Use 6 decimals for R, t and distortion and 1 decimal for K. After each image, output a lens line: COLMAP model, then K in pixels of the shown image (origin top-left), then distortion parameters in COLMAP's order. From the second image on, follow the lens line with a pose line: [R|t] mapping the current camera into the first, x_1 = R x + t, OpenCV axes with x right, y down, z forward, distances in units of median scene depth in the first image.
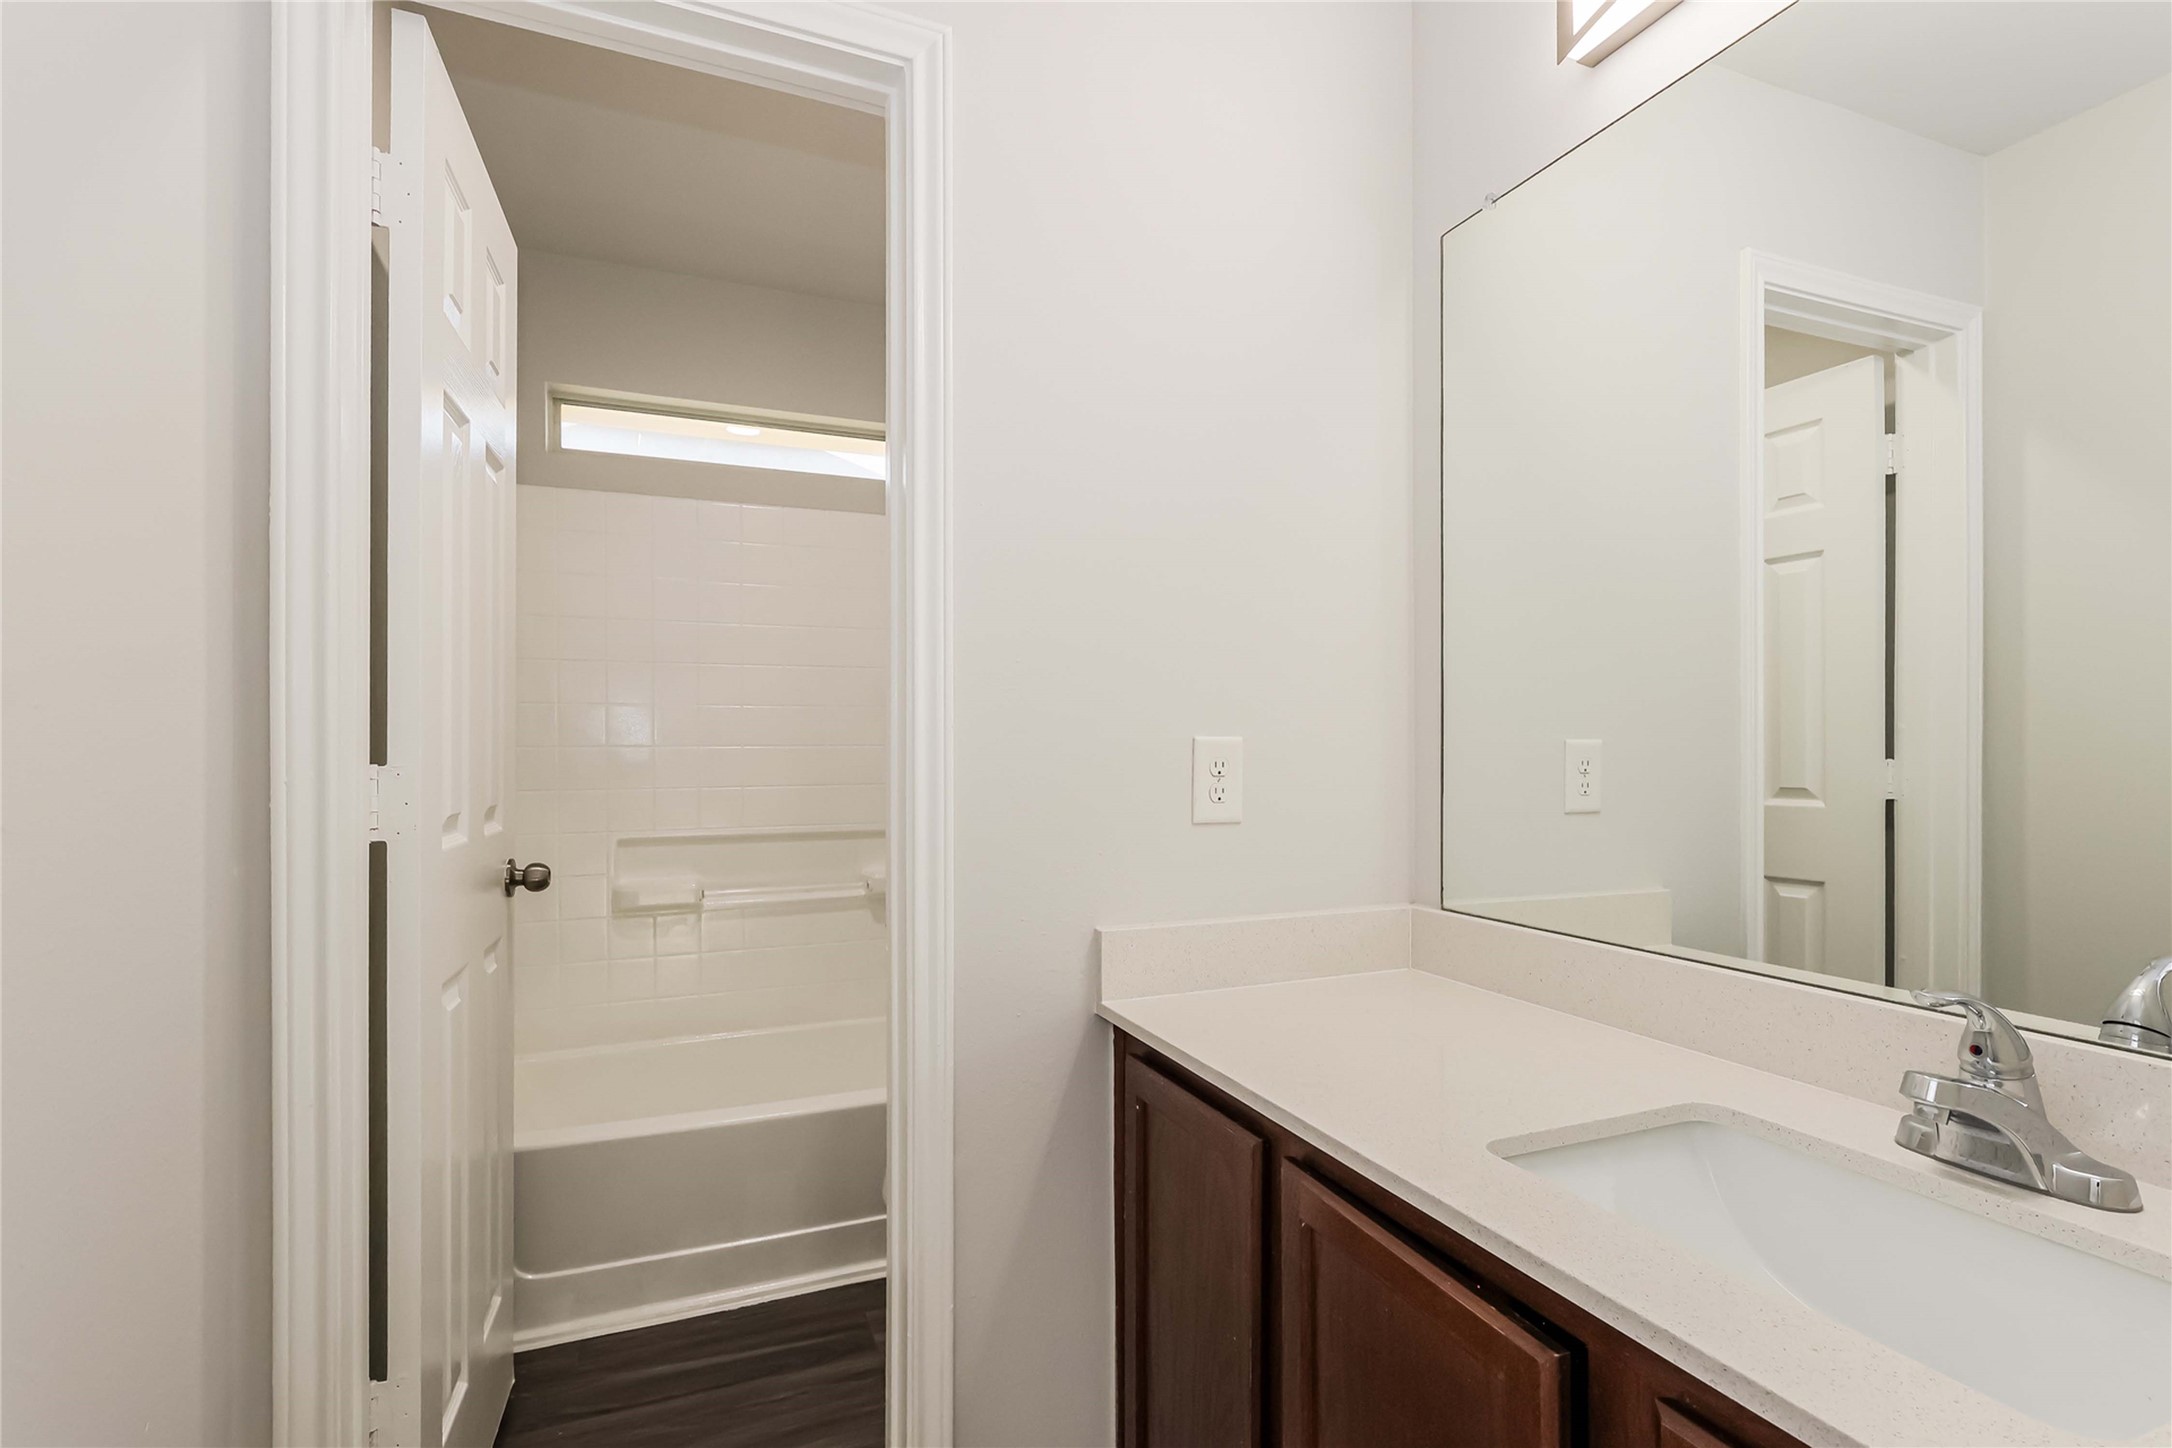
lens RADIAL K [[1018.2, 0, 1092.5], [0, 1018.2, 732.5], [0, 0, 1]] dist [0.007804, 0.002409]
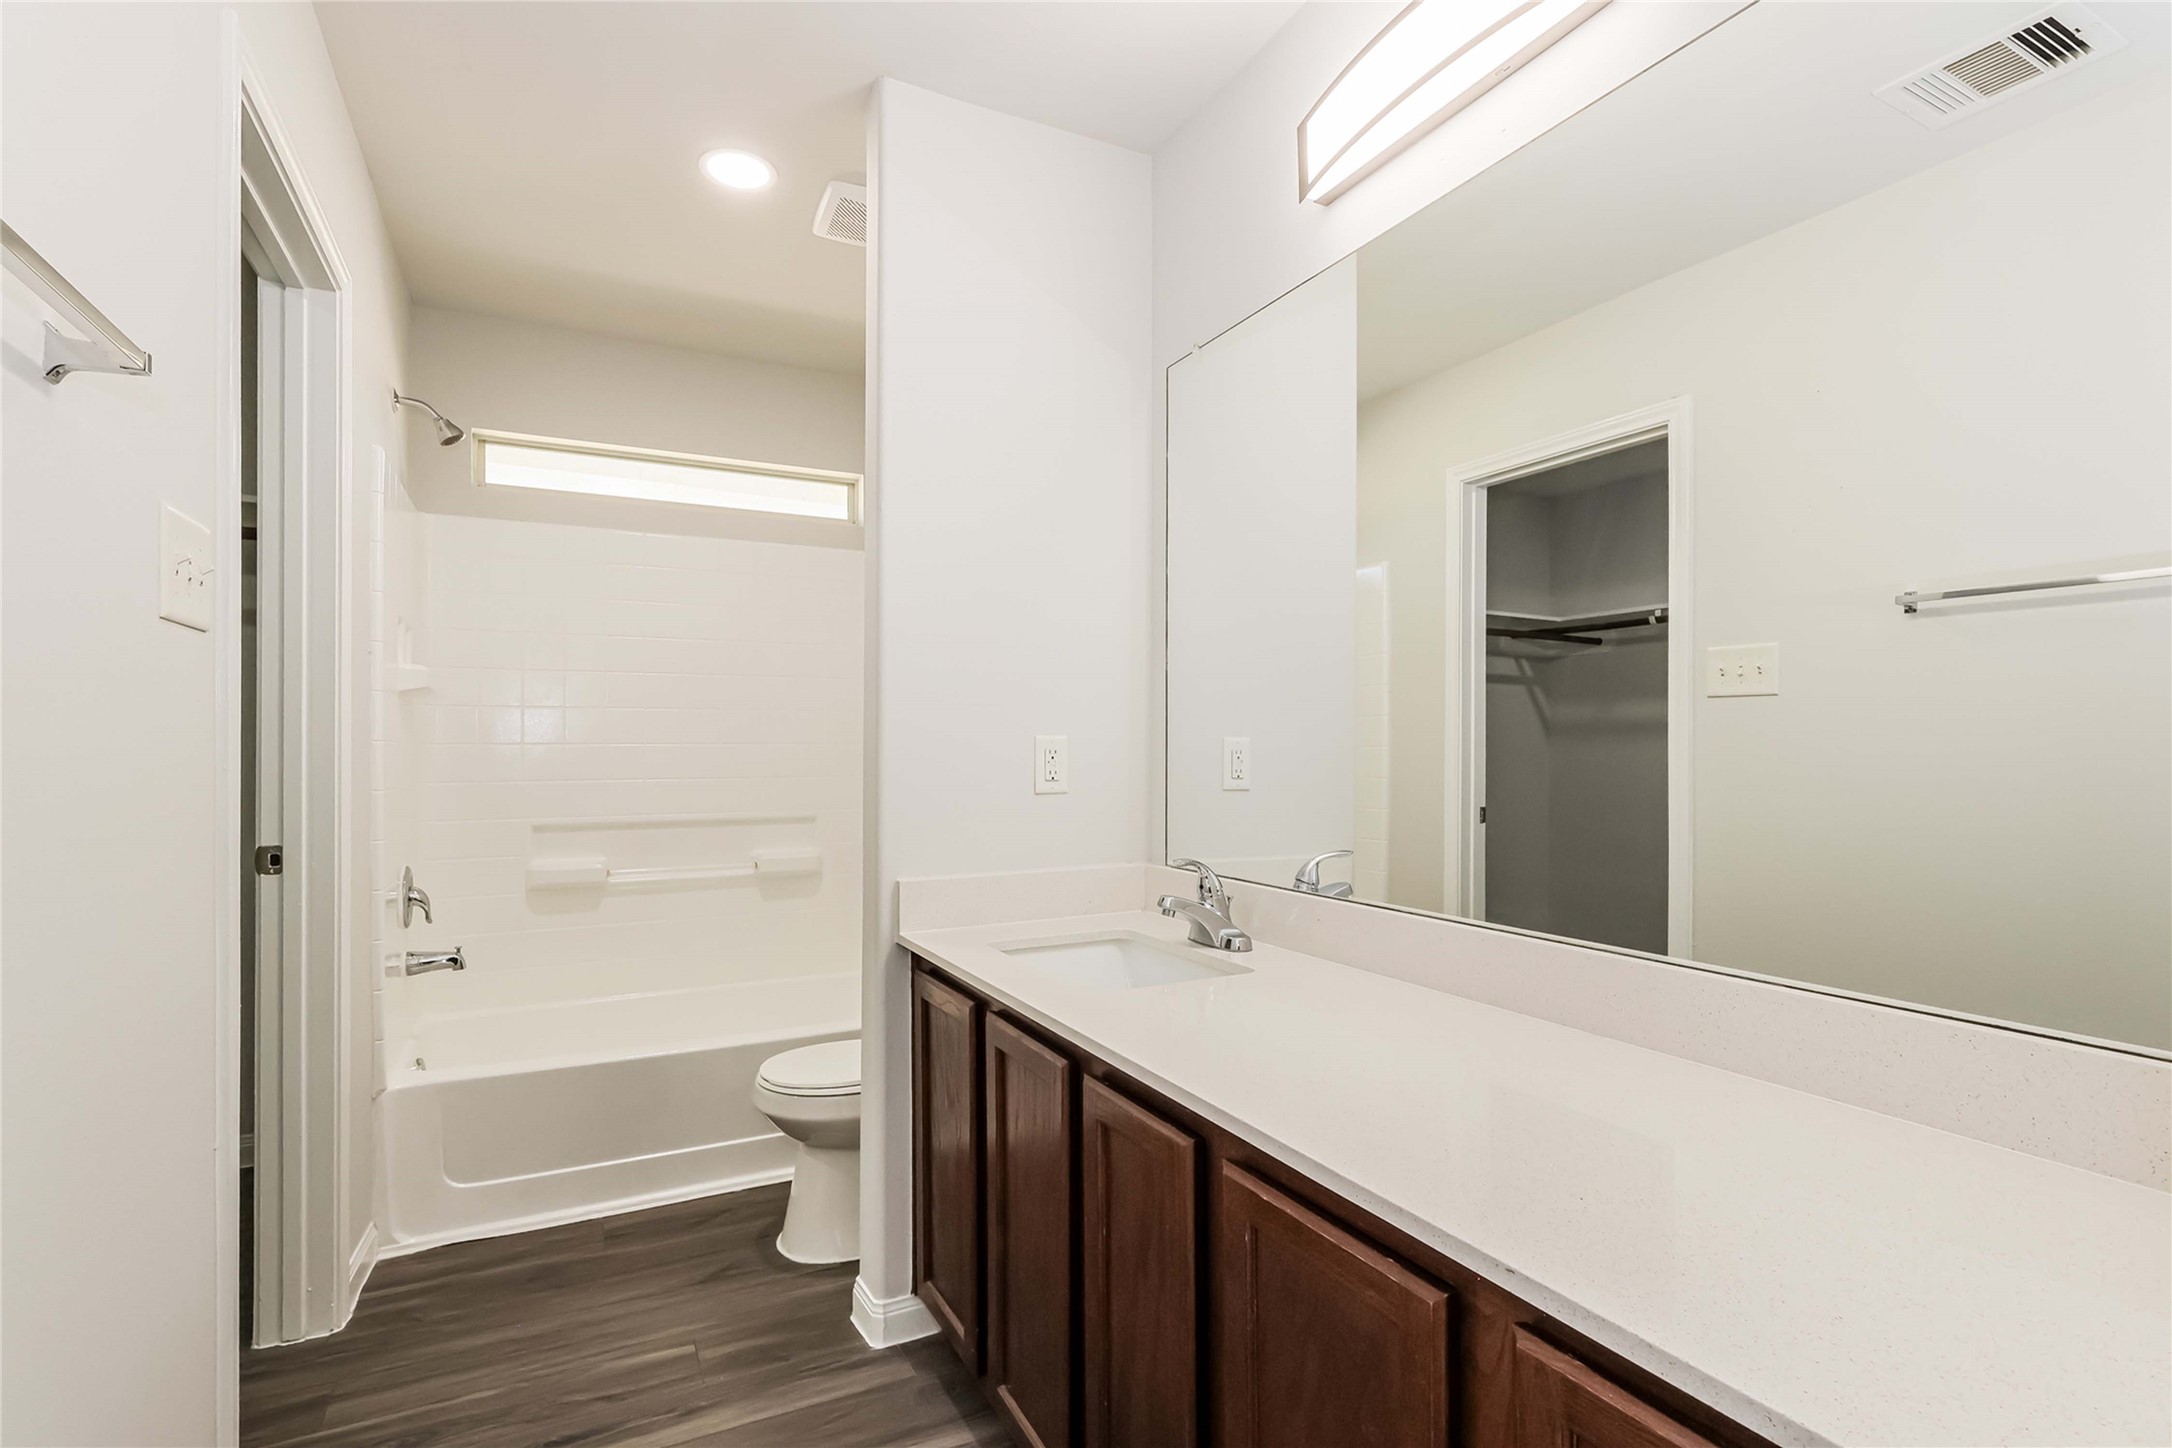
lens RADIAL K [[1018.2, 0, 1073.9], [0, 1018.2, 725.6], [0, 0, 1]] dist [0.007804, 0.002409]
pose [[0.998763, -0.012243, 0.048193, 0.113267], [0.012646, 0.999887, -0.008075, -0.002594], [-0.048088, 0.008674, 0.998805, -0.251005]]
